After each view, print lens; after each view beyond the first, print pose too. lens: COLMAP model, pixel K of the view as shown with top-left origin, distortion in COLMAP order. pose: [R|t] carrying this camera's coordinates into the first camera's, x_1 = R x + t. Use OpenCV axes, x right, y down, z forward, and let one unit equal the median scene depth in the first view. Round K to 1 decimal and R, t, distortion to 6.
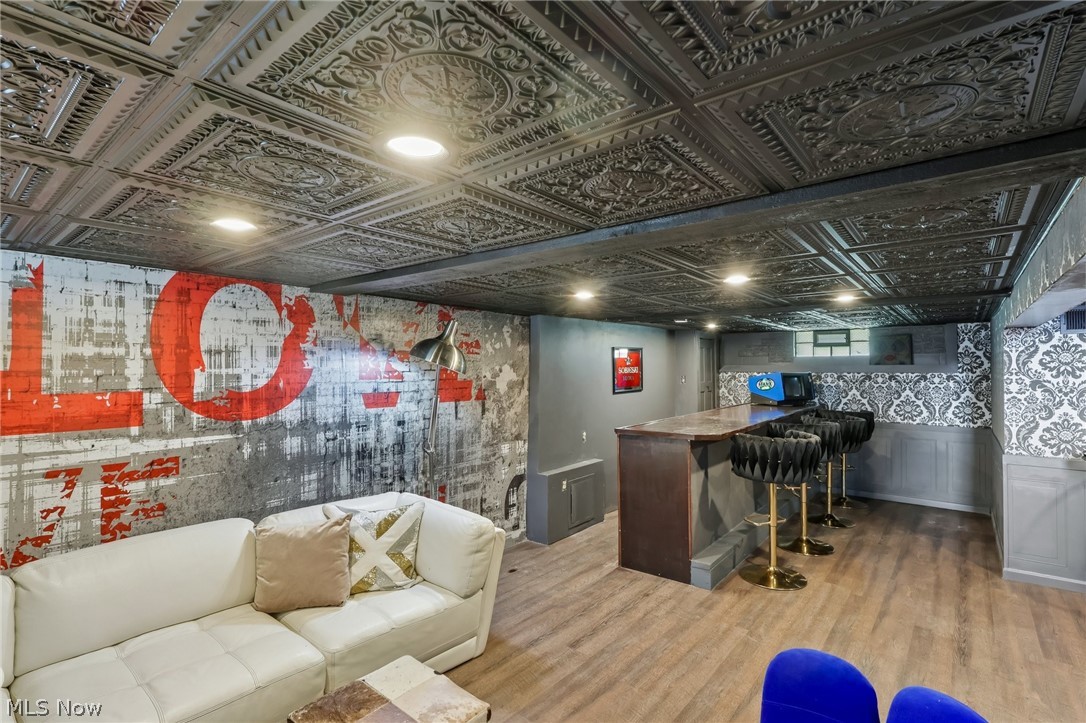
lens RADIAL K [[509.5, 0, 541.7], [0, 509.5, 362.7], [0, 0, 1]] dist [0.002804, -0.000352]
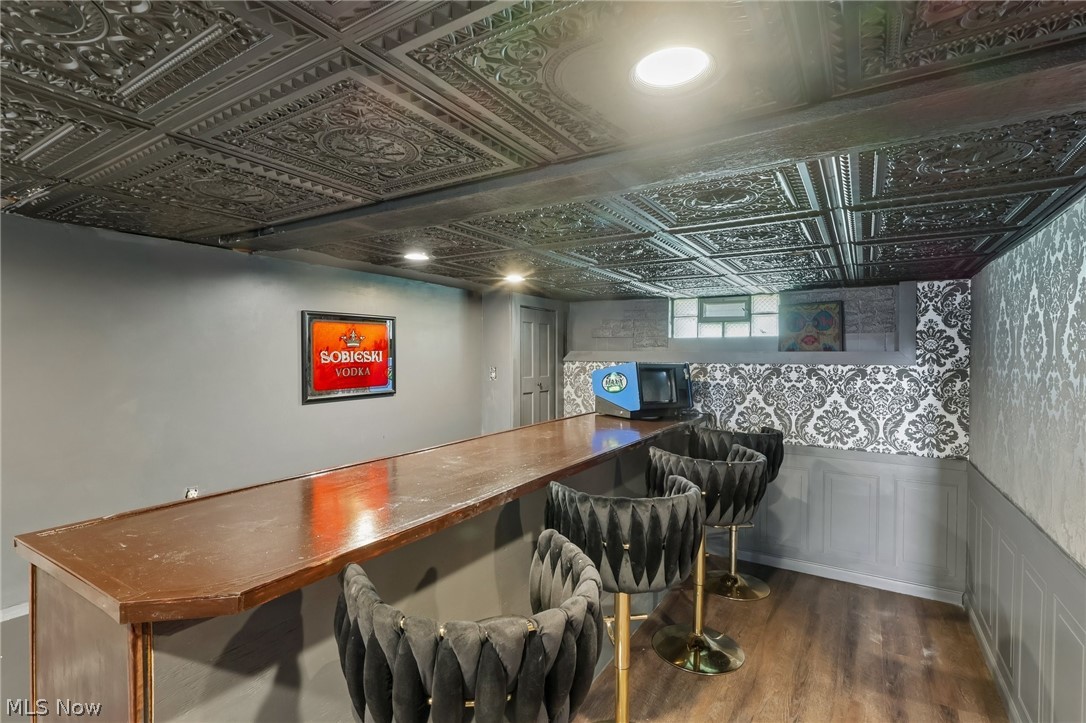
lens RADIAL K [[509.5, 0, 544.0], [0, 509.5, 362.2], [0, 0, 1]] dist [0.002804, -0.000352]
pose [[0.990782, 0.006143, 0.135327, 0.290813], [-0.009175, 0.999720, 0.021792, 0.007064], [-0.135155, -0.022832, 0.990561, 0.446404]]
